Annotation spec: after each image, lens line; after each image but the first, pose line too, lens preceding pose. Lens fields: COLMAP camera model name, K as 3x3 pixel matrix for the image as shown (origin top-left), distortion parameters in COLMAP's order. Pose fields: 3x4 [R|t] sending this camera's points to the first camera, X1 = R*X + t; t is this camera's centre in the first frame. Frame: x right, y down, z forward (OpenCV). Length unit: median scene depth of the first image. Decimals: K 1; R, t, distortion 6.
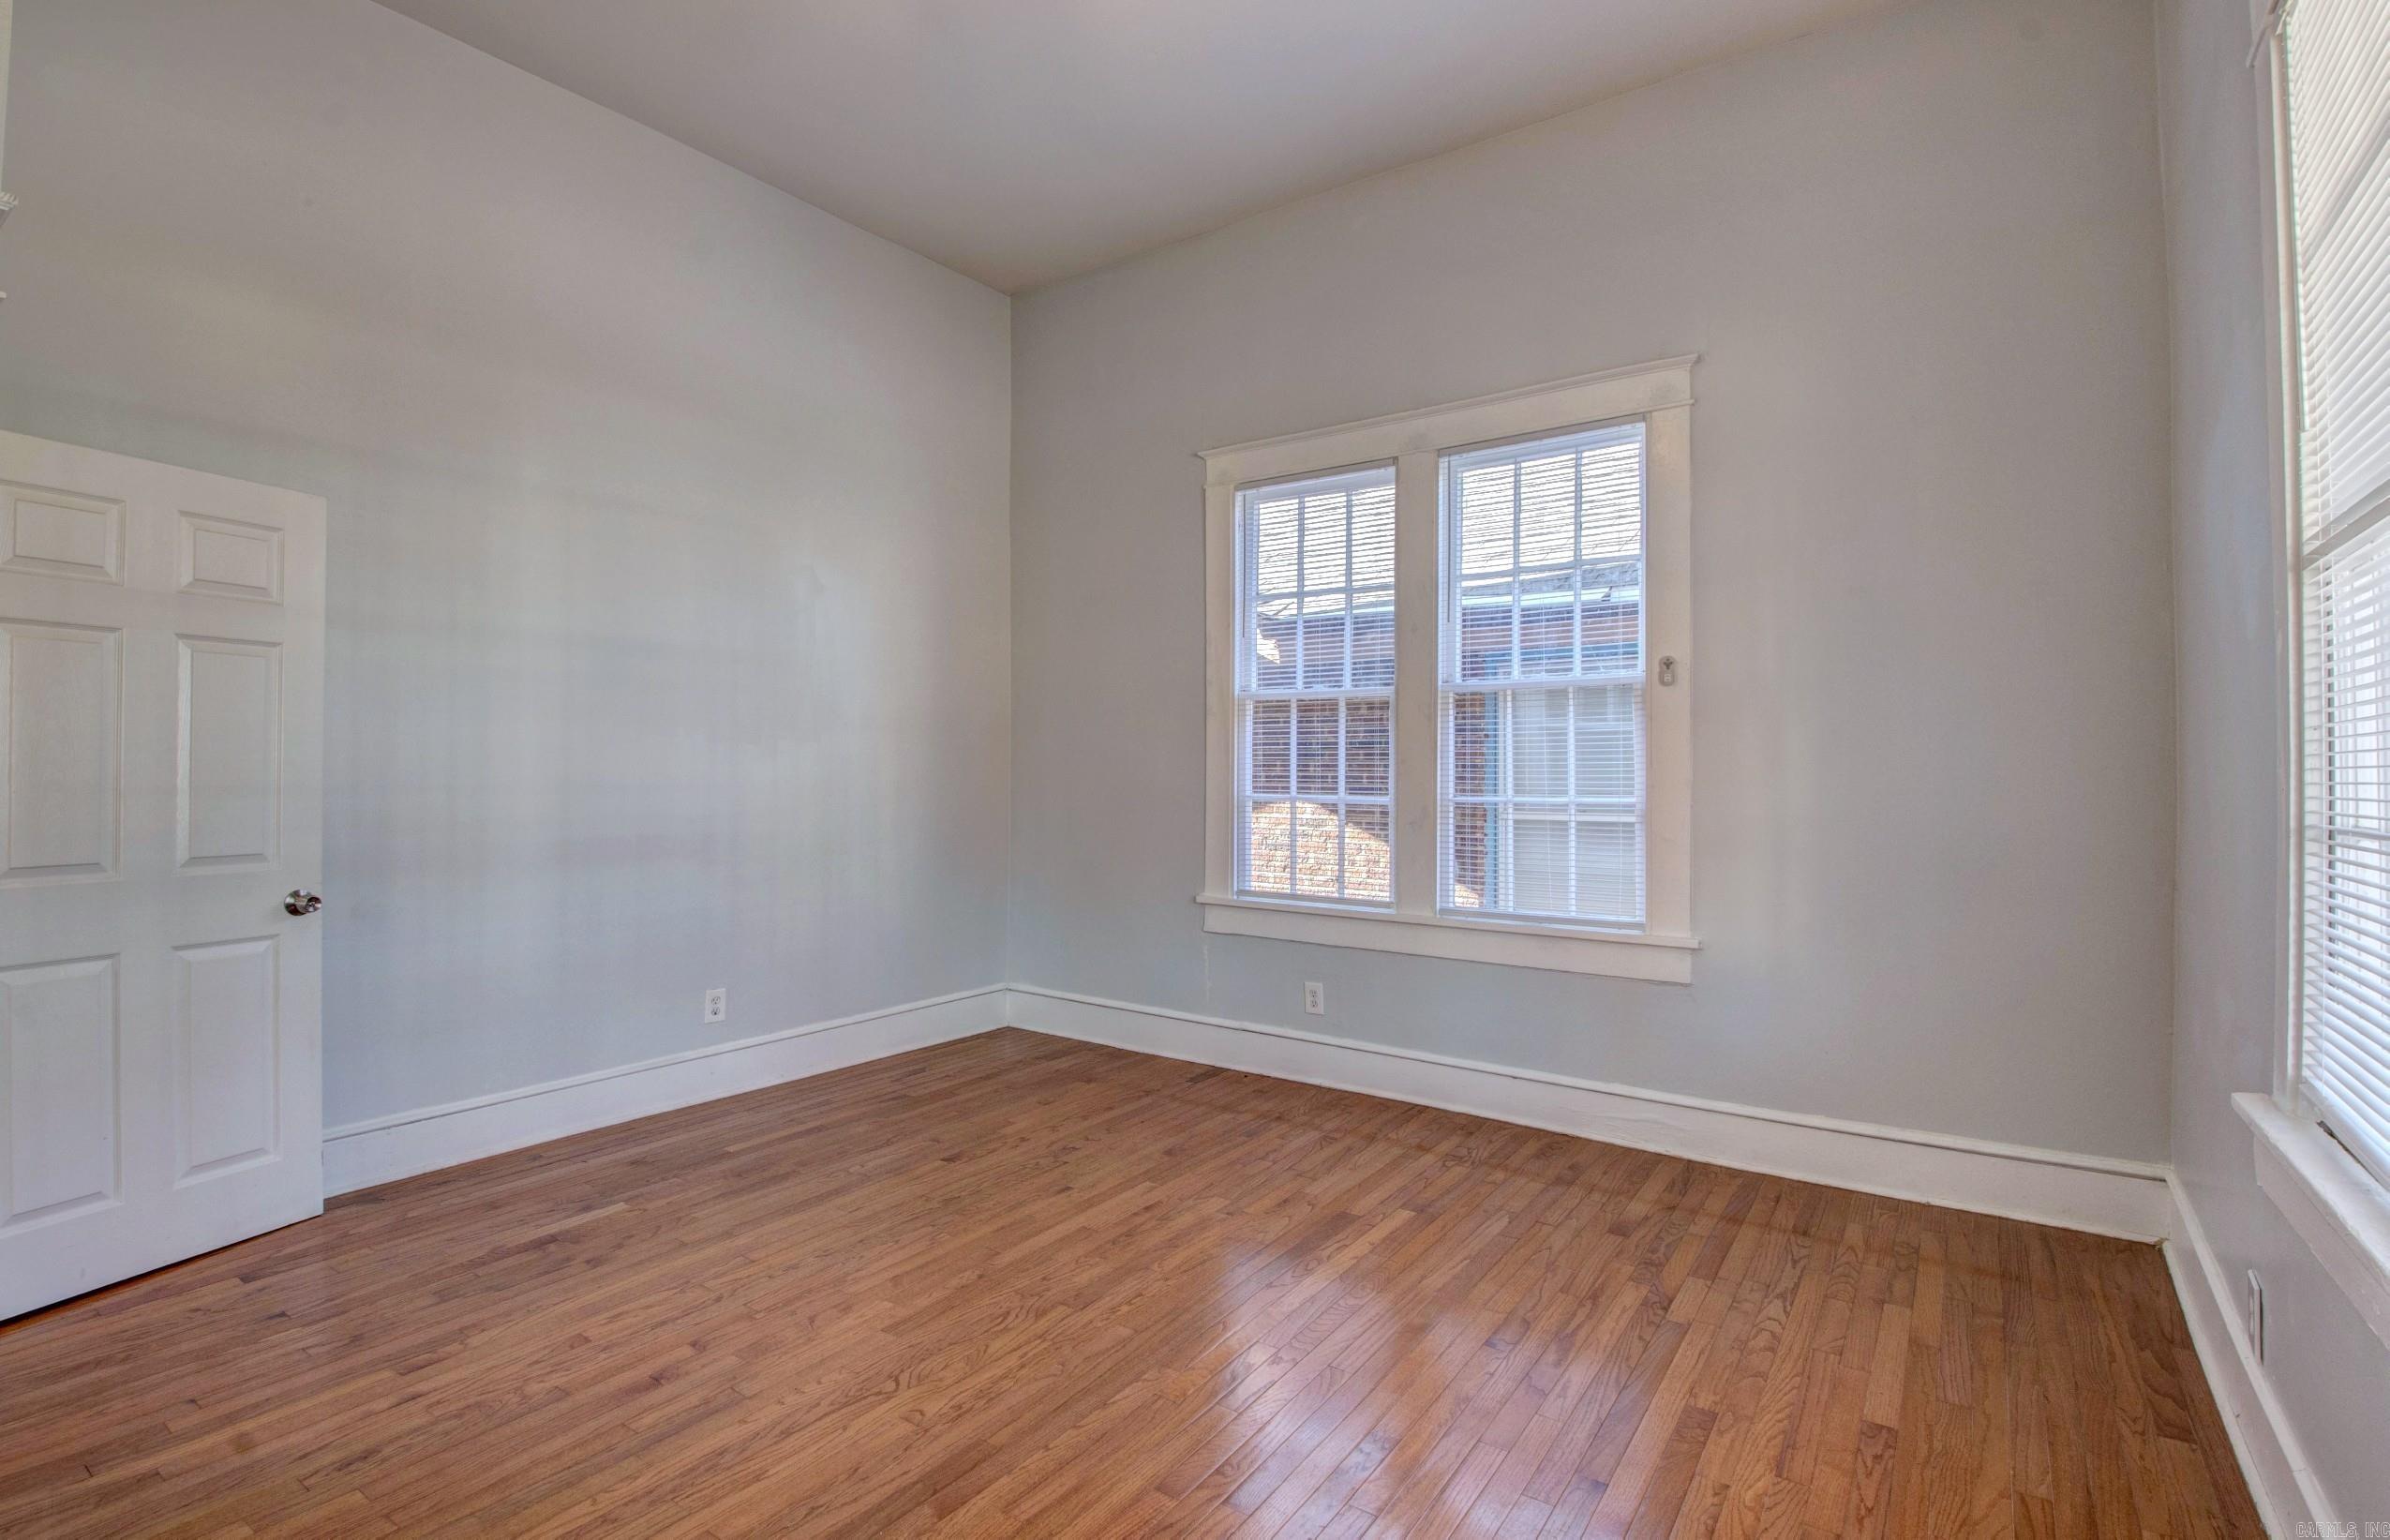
lens RADIAL K [[1124.1, 0, 1179.0], [0, 1124.1, 771.2], [0, 0, 1]] dist [0.008938, -0.021393]
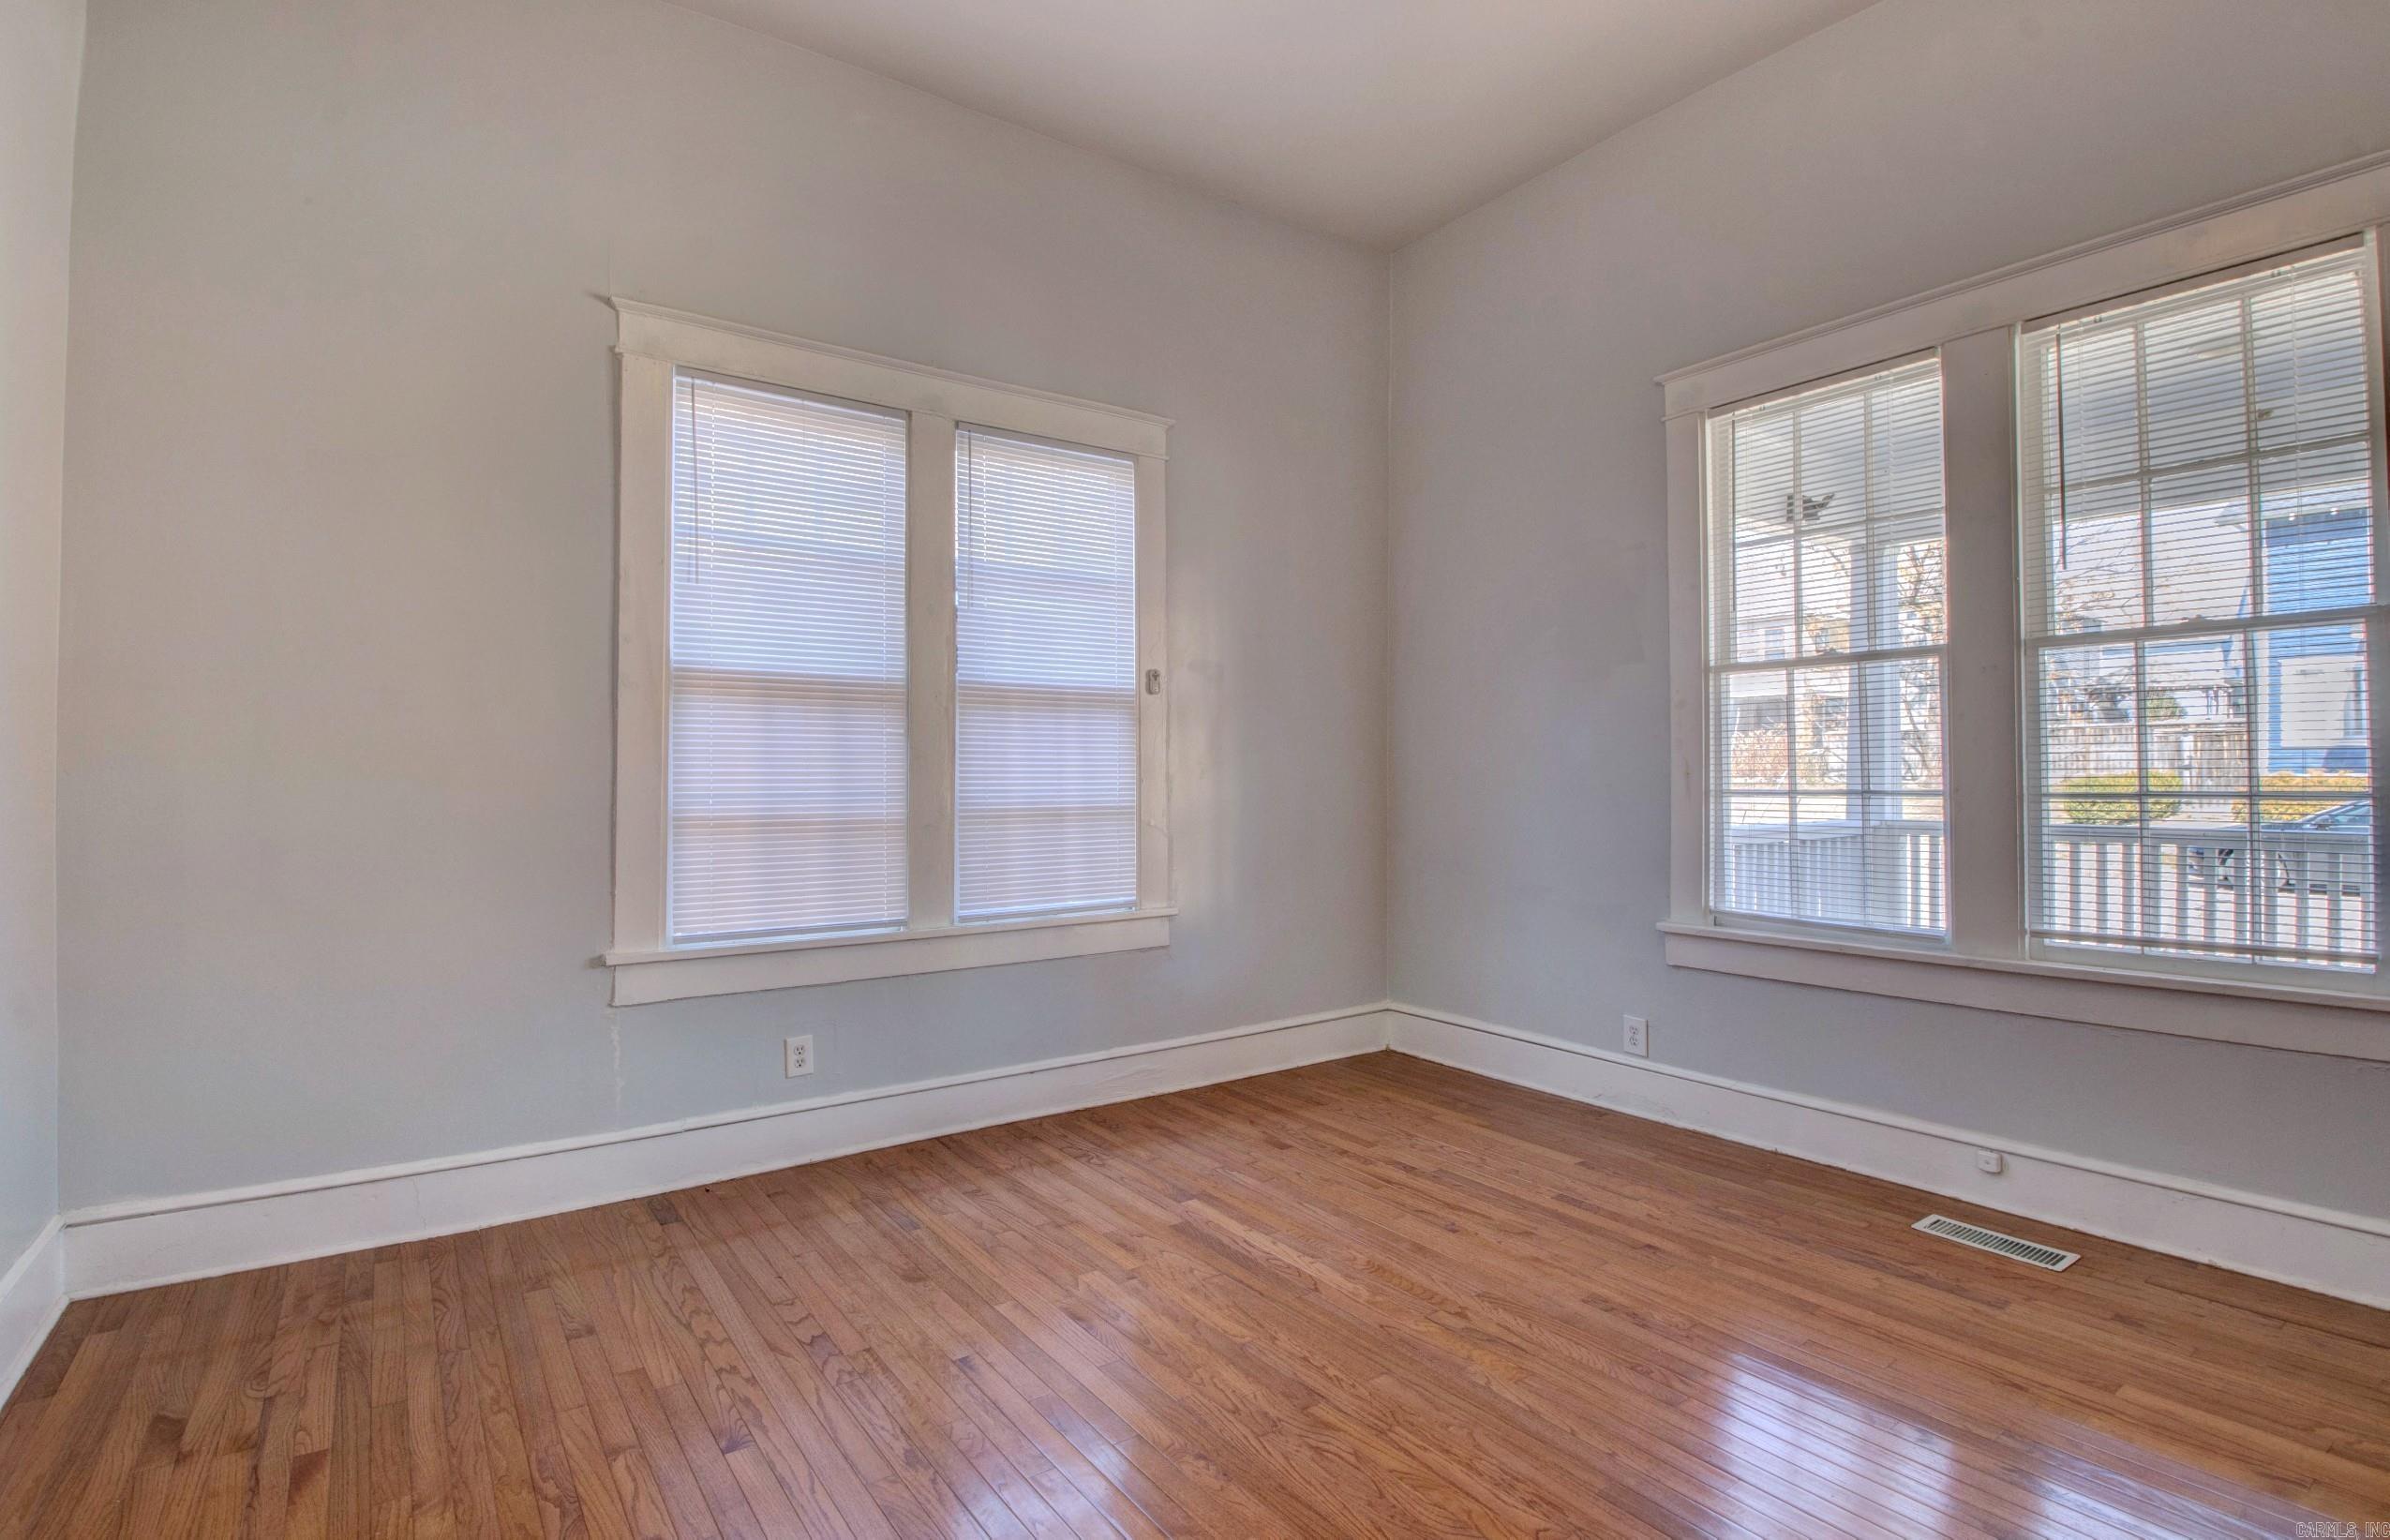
lens RADIAL K [[1124.1, 0, 1199.5], [0, 1124.1, 774.0], [0, 0, 1]] dist [0.008938, -0.021393]
pose [[0.321876, -0.005884, 0.946763, -0.639233], [0.004361, 0.999979, 0.004732, 0.001340], [-0.946772, 0.002606, 0.321895, 0.566017]]
